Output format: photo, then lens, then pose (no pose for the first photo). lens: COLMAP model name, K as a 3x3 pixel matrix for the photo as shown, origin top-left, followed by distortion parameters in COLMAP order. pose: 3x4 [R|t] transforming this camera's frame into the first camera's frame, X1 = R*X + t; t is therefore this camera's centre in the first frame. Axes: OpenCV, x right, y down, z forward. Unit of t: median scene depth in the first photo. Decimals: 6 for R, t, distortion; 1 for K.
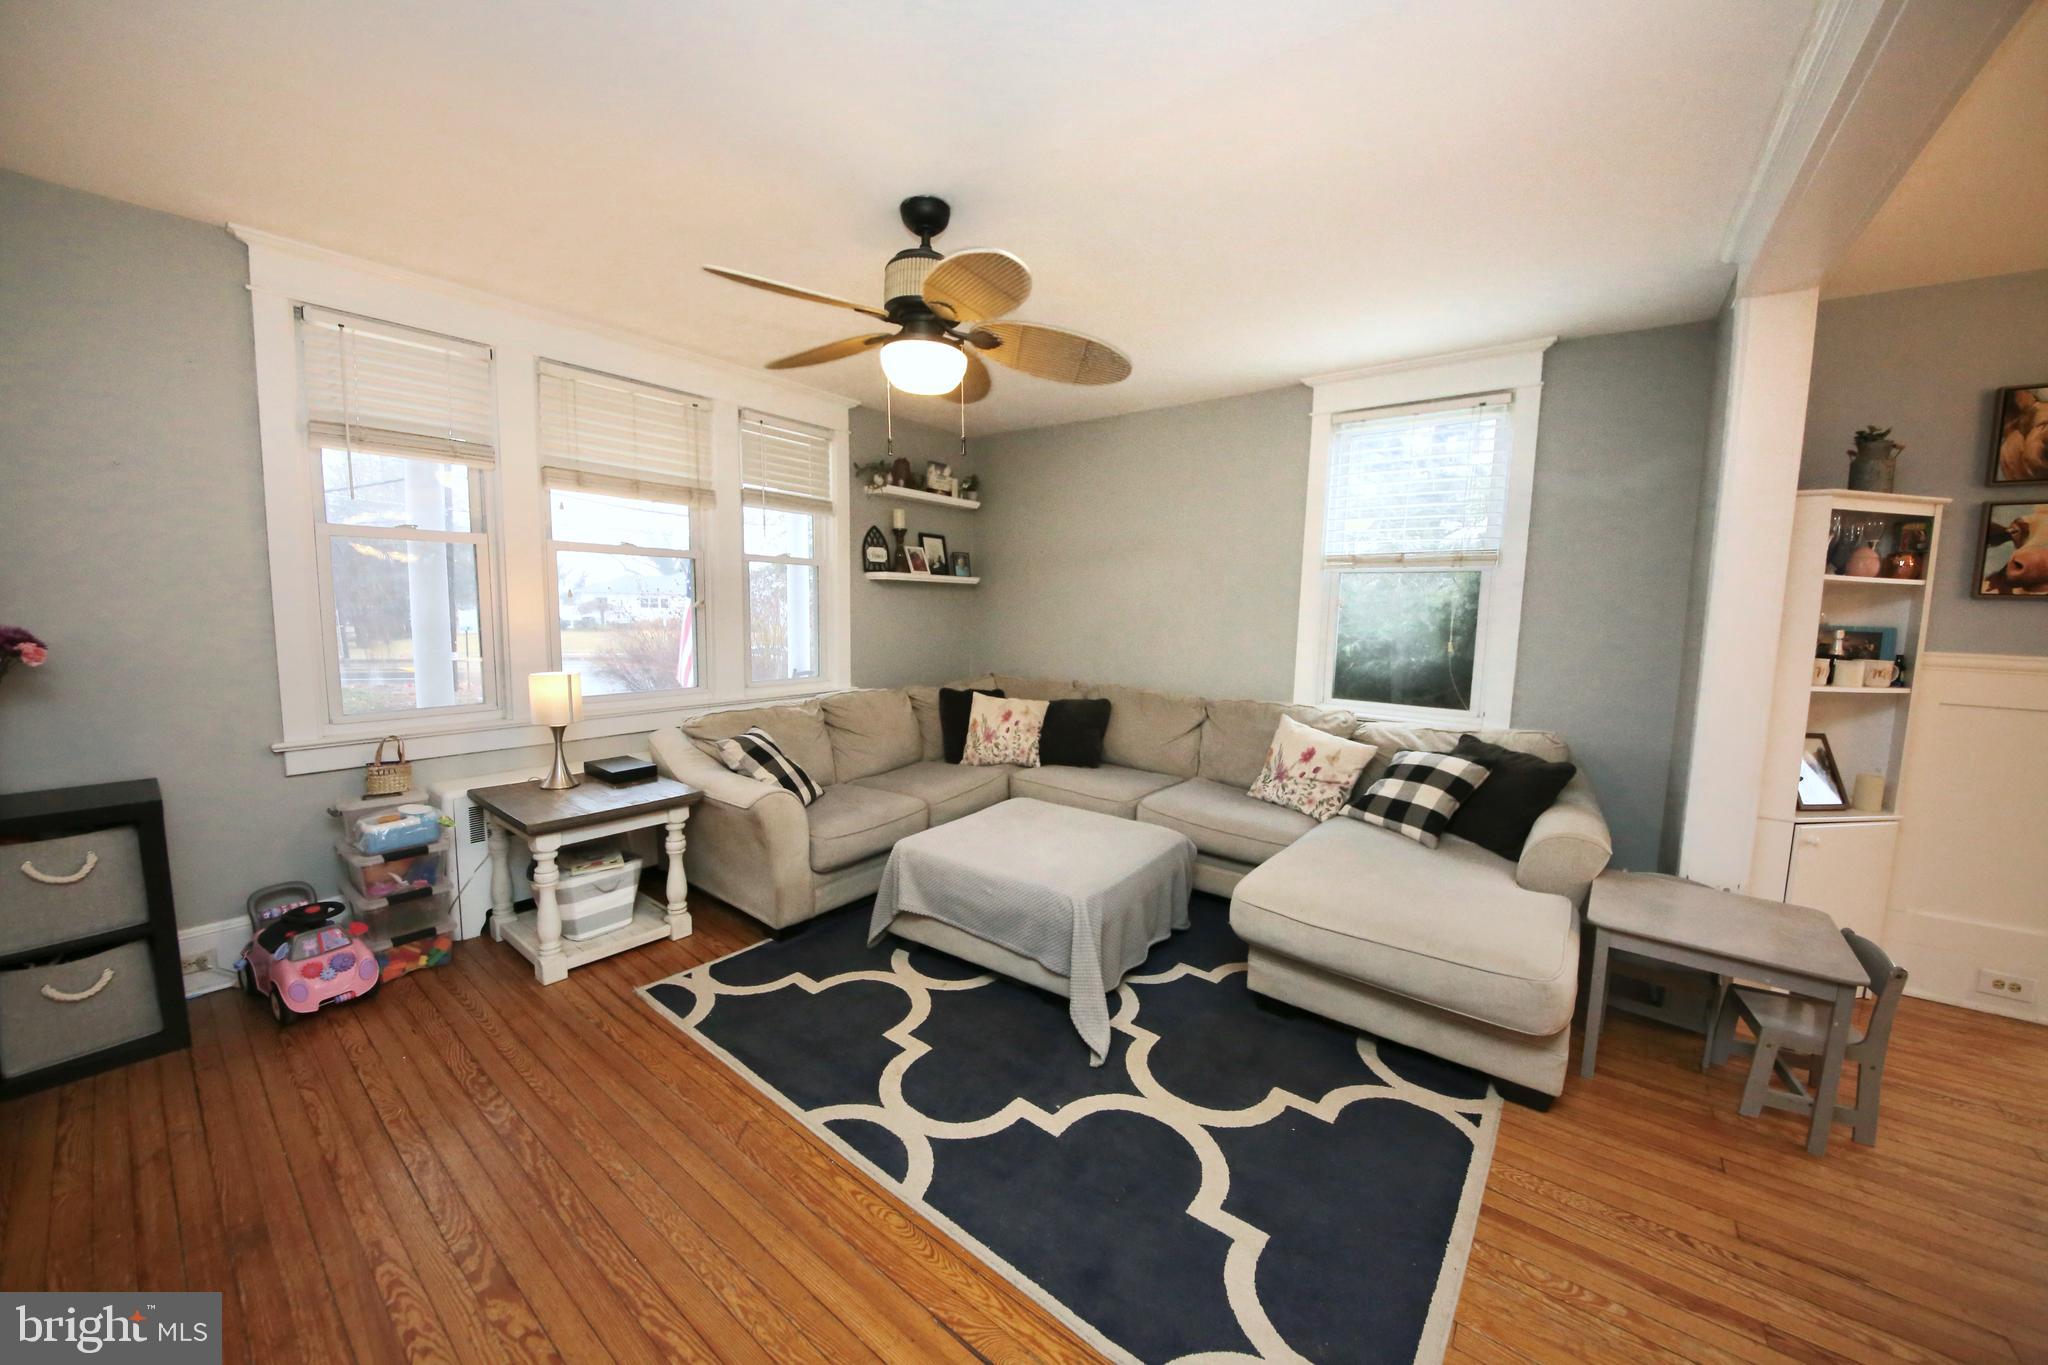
lens RADIAL K [[713.5, 0, 1028.5], [0, 713.5, 678.2], [0, 0, 1]] dist [-0.018991, -0.000205]
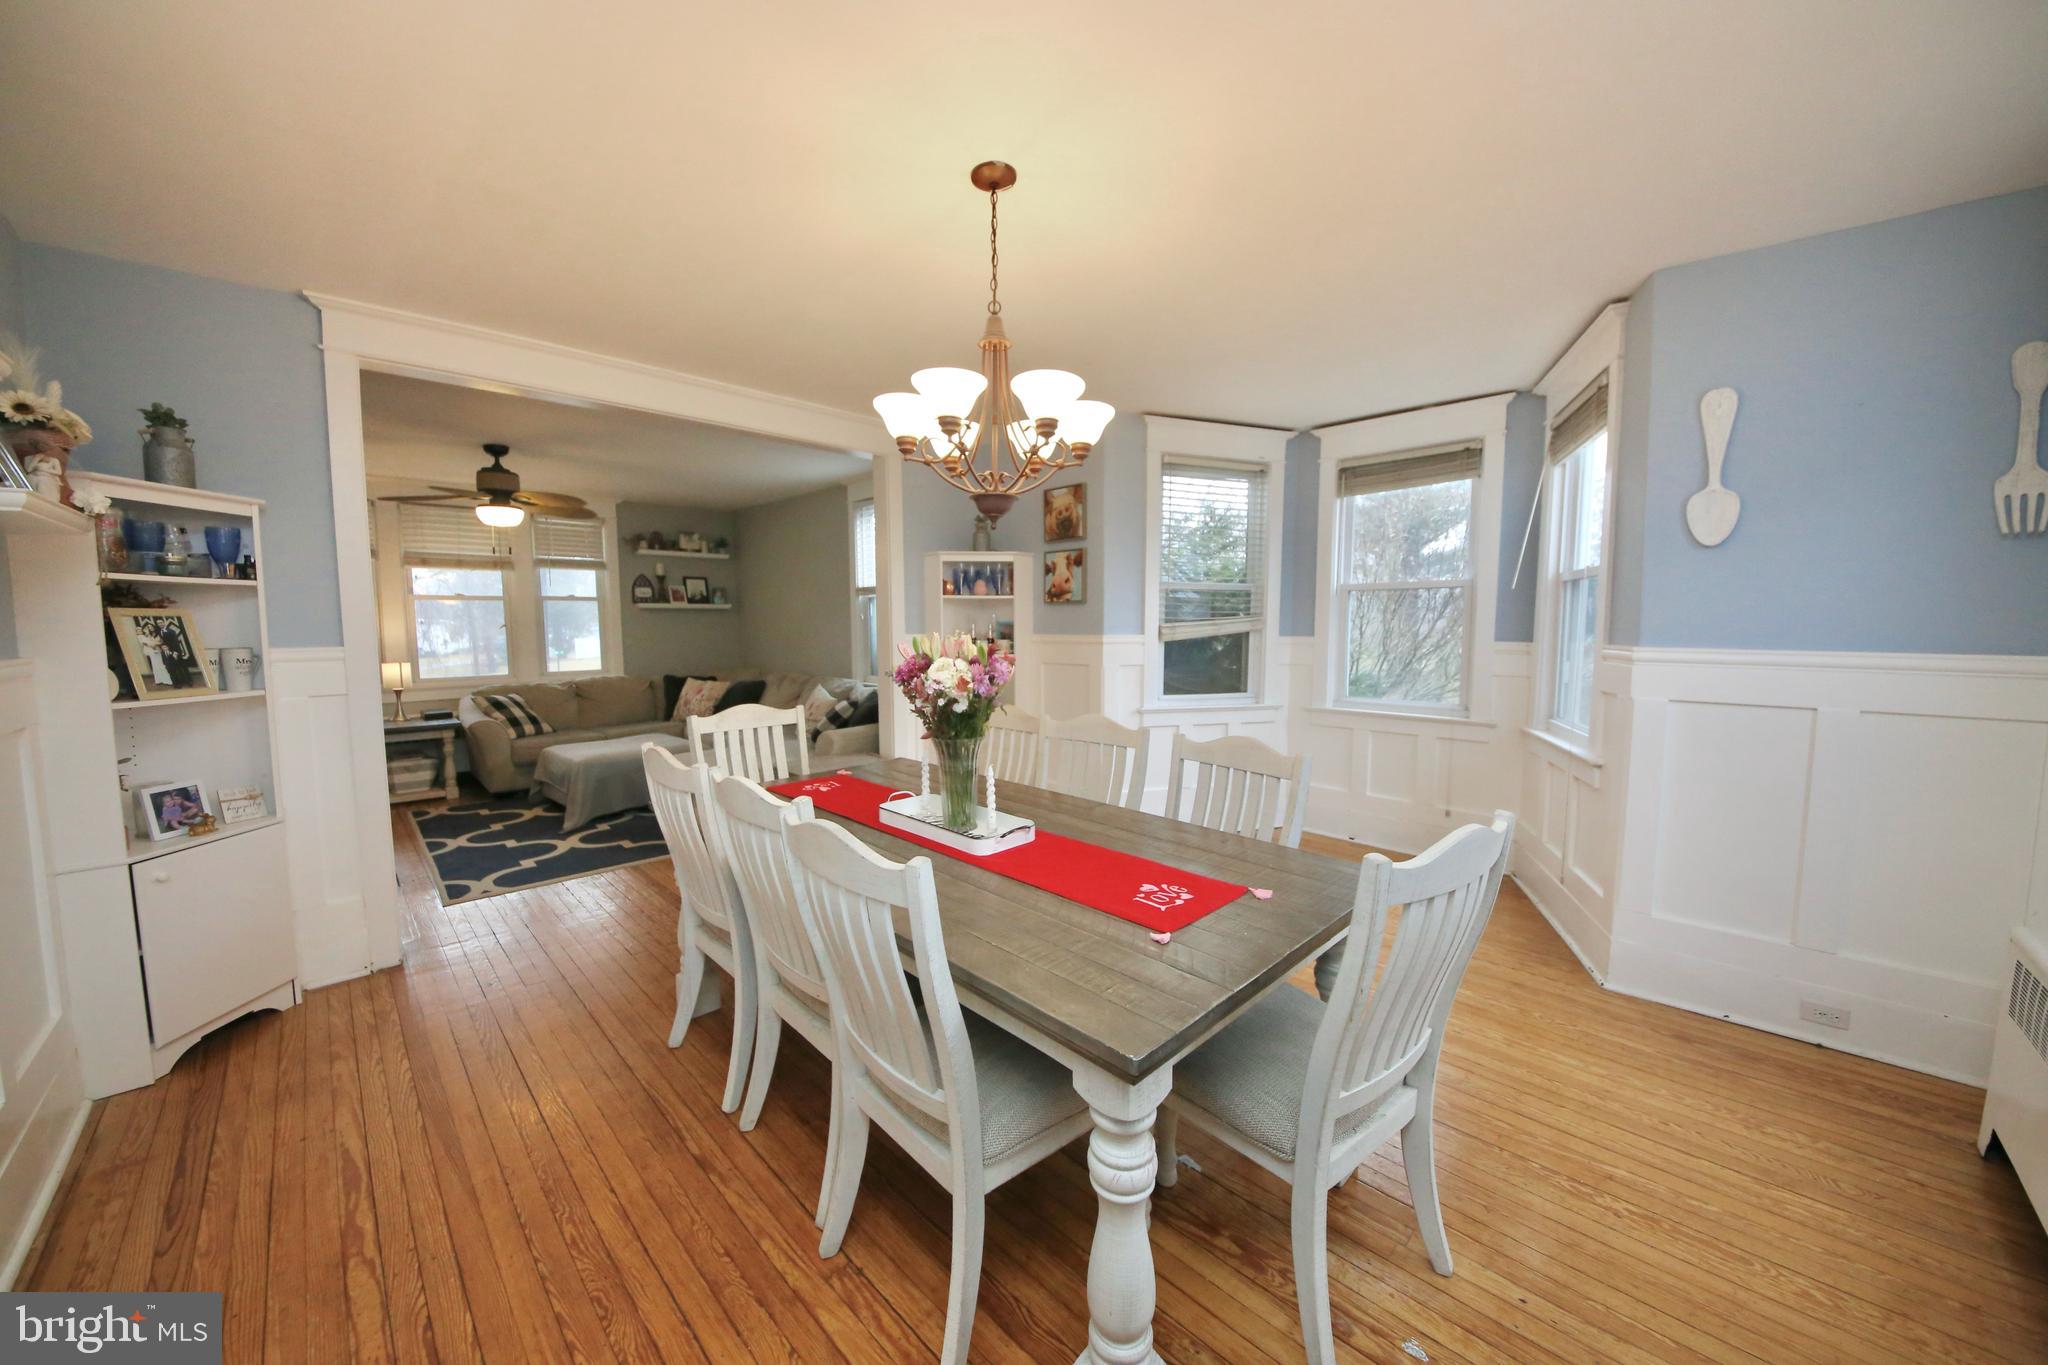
lens RADIAL K [[729.5, 0, 1035.8], [0, 729.5, 672.6], [0, 0, 1]] dist [-0.000026, -0.007592]
pose [[0.990982, -0.015542, -0.133091, 0.896033], [0.011290, 0.999403, -0.032642, 0.070124], [0.133519, 0.030845, 0.990566, -0.502480]]
